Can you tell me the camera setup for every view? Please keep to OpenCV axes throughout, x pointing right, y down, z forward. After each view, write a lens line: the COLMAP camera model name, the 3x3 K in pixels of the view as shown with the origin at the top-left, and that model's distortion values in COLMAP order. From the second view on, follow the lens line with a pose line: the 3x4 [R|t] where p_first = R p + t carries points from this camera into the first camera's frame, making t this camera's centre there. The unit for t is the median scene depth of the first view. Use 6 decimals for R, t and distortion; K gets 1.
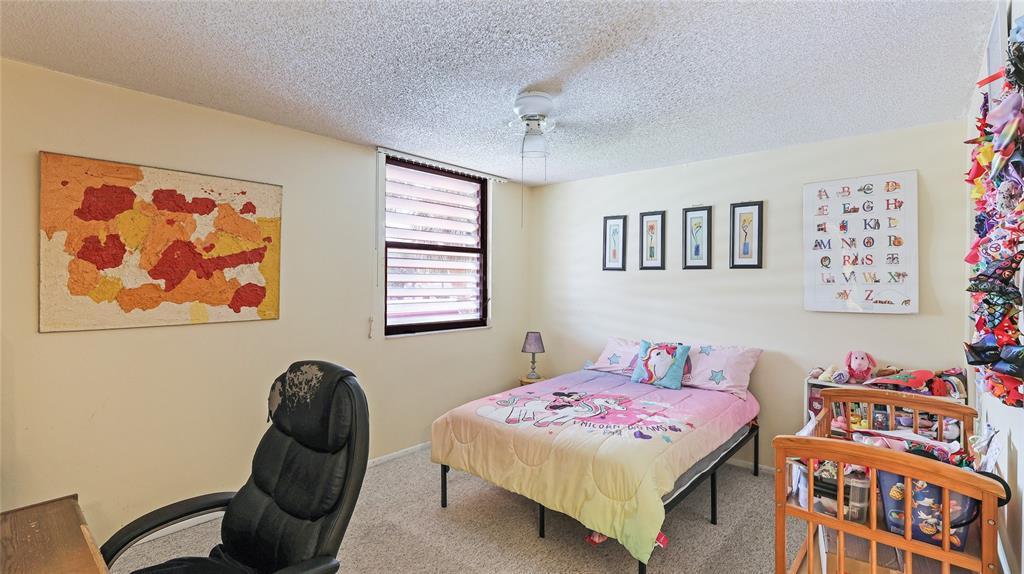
lens RADIAL K [[475.3, 0, 515.5], [0, 475.3, 279.5], [0, 0, 1]] dist [0.005762, -0.000222]
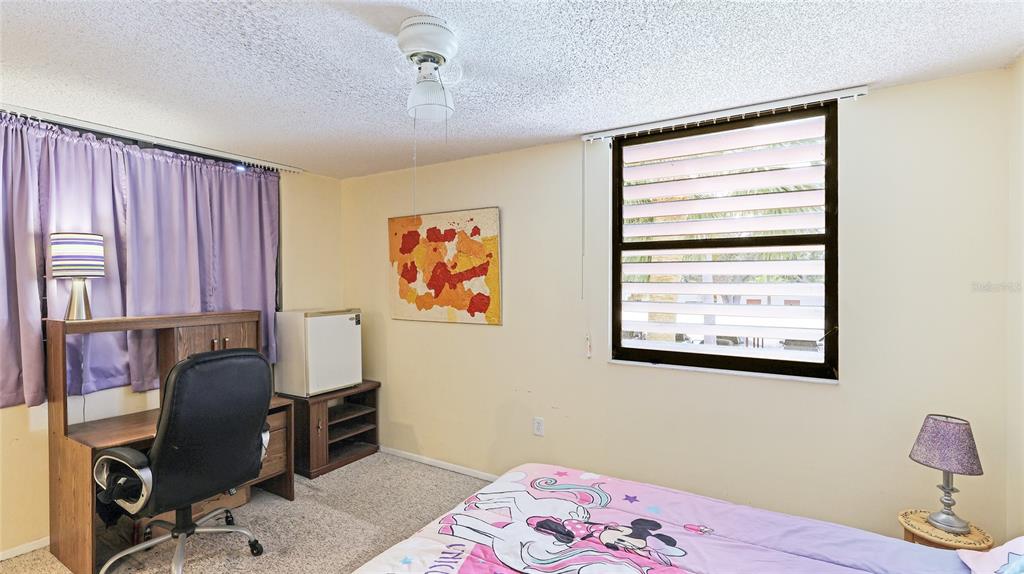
lens RADIAL K [[475.3, 0, 511.4], [0, 475.3, 286.0], [0, 0, 1]] dist [0.005762, -0.000222]
pose [[0.150380, 0.003415, -0.988622, 0.683622], [0.001752, 0.999992, 0.003720, -0.015234], [0.988627, -0.002291, 0.150373, 0.950831]]
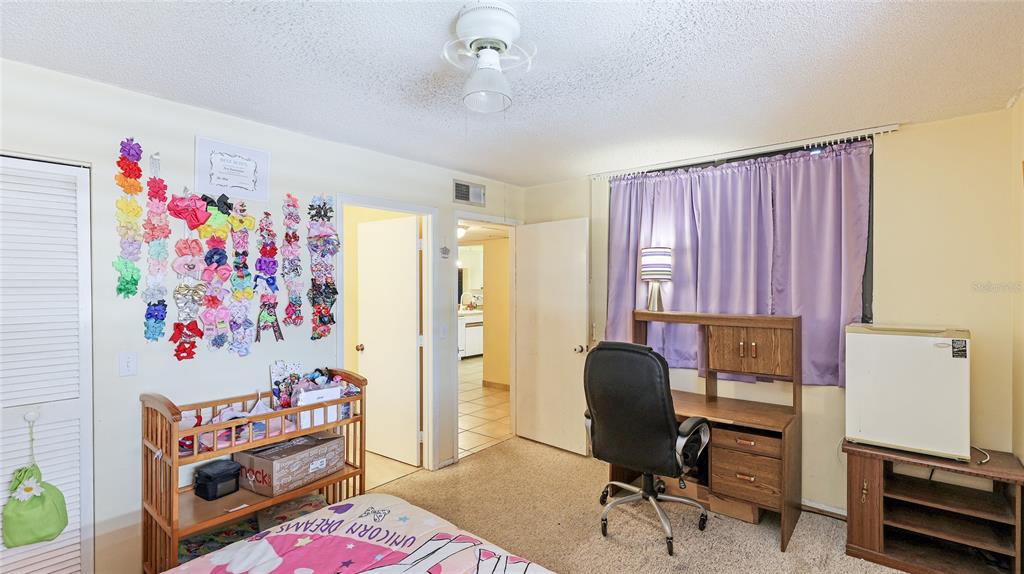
lens RADIAL K [[475.3, 0, 510.1], [0, 475.3, 289.0], [0, 0, 1]] dist [0.005762, -0.000222]
pose [[-0.999949, -0.008242, -0.005834, 0.009642], [-0.008320, 0.999875, 0.013443, -0.020142], [0.005722, 0.013491, -0.999893, 1.537457]]
